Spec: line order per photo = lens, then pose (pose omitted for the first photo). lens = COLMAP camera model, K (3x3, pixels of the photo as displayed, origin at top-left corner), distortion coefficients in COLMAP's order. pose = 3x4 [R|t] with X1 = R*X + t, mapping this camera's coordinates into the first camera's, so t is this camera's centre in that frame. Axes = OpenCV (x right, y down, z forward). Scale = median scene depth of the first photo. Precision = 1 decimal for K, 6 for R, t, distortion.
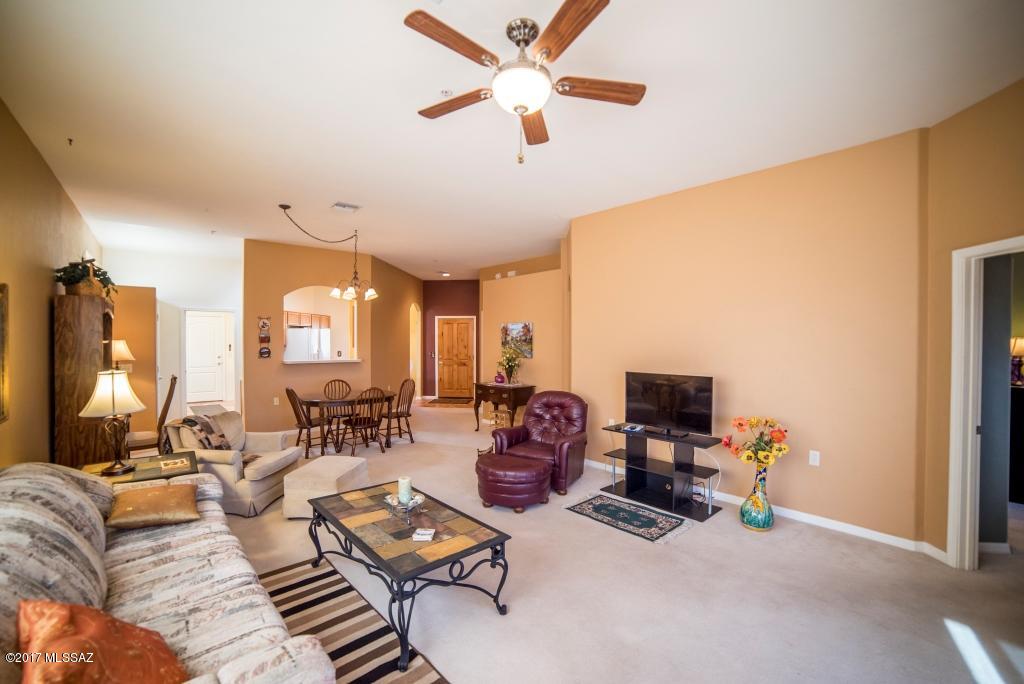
lens RADIAL K [[431.5, 0, 512.0], [0, 431.5, 342.0], [0, 0, 1]] dist [-0.080494, 0.000151]
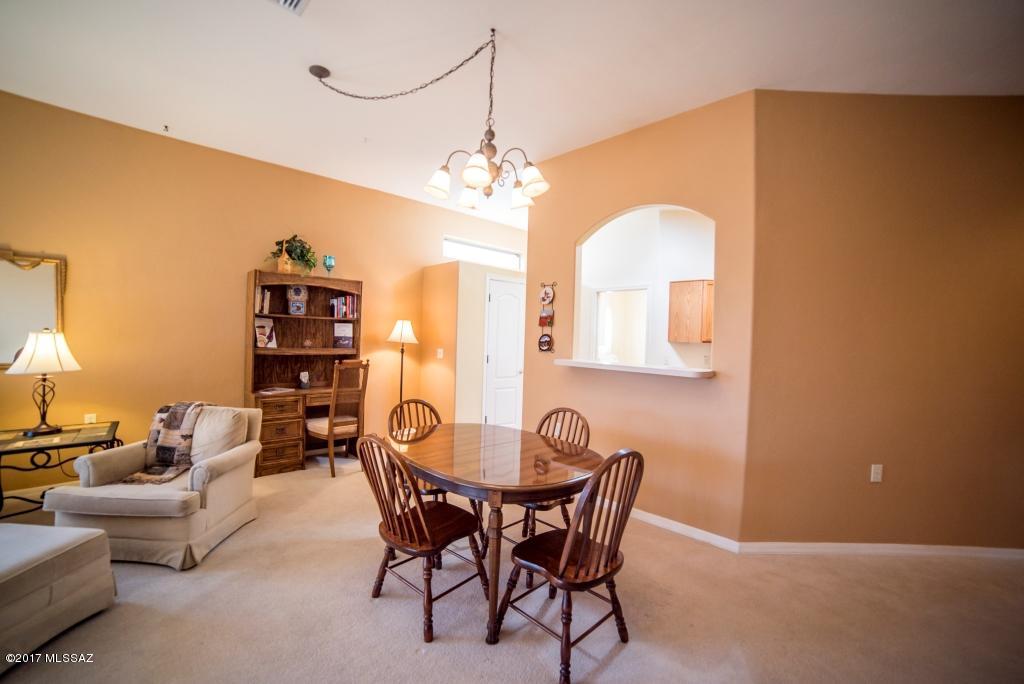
lens RADIAL K [[431.5, 0, 512.0], [0, 431.5, 342.0], [0, 0, 1]] dist [-0.080494, 0.000151]
pose [[0.051831, 0.016787, -0.998515, 0.018476], [-0.034172, 0.999303, 0.015027, 0.016834], [0.998071, 0.033343, 0.052368, 0.925132]]
